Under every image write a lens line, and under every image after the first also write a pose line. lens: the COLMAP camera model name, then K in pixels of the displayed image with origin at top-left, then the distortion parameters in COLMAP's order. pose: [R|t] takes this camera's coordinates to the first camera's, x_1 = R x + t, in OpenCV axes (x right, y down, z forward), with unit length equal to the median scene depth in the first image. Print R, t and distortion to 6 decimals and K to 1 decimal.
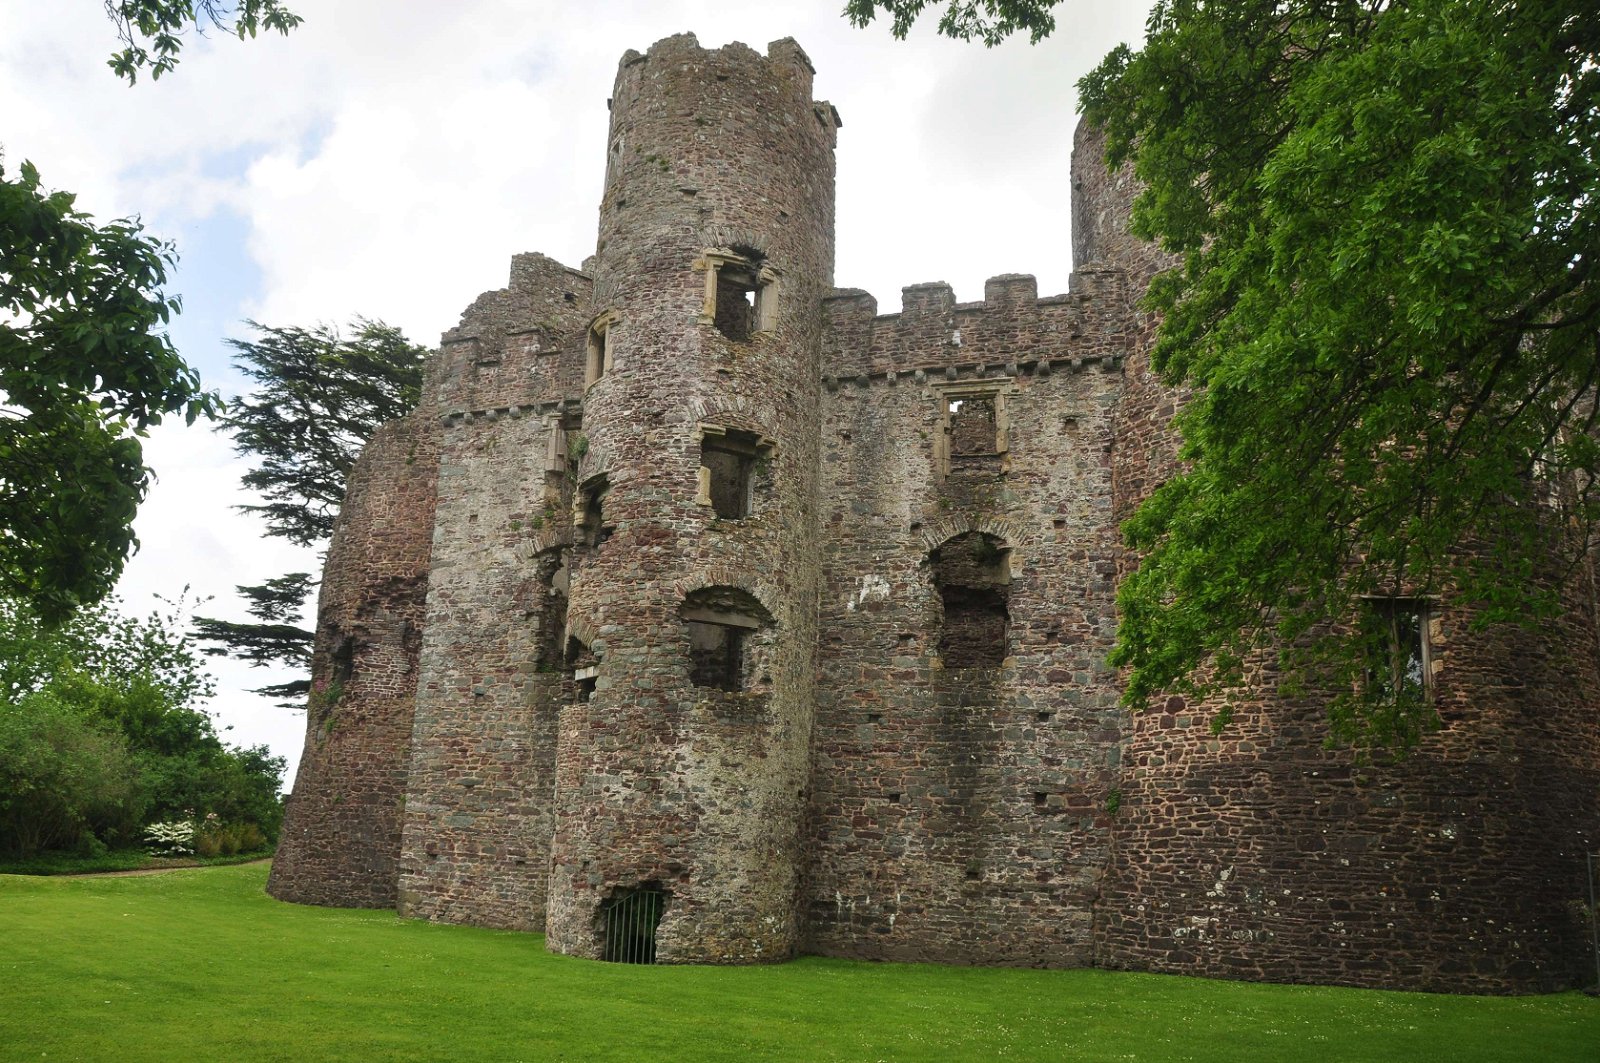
lens RADIAL K [[1239.8, 0, 778.7], [0, 1239.8, 558.1], [0, 0, 1]] dist [-0.168625, 0.116516]
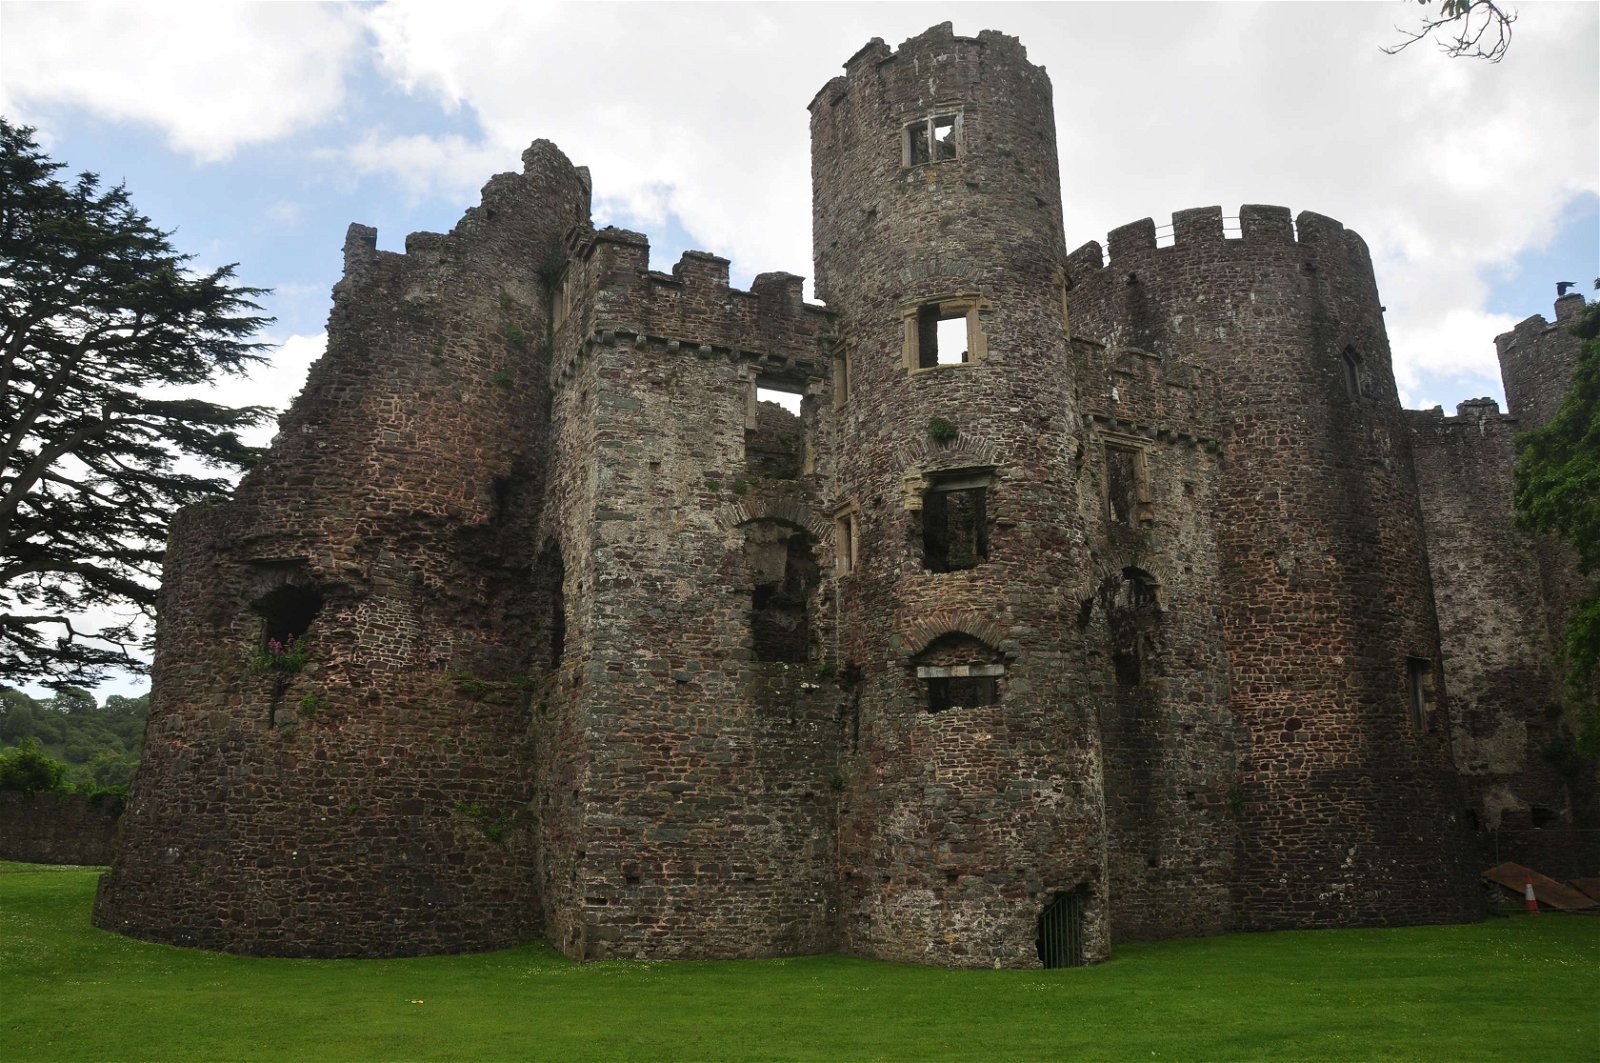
lens RADIAL K [[1239.8, 0, 778.7], [0, 1239.8, 558.1], [0, 0, 1]] dist [-0.168625, 0.116516]
pose [[0.725226, 0.122343, 0.677554, -0.854868], [-0.129593, 0.990753, -0.040184, 0.058957], [-0.676205, -0.058664, 0.734374, 0.380145]]
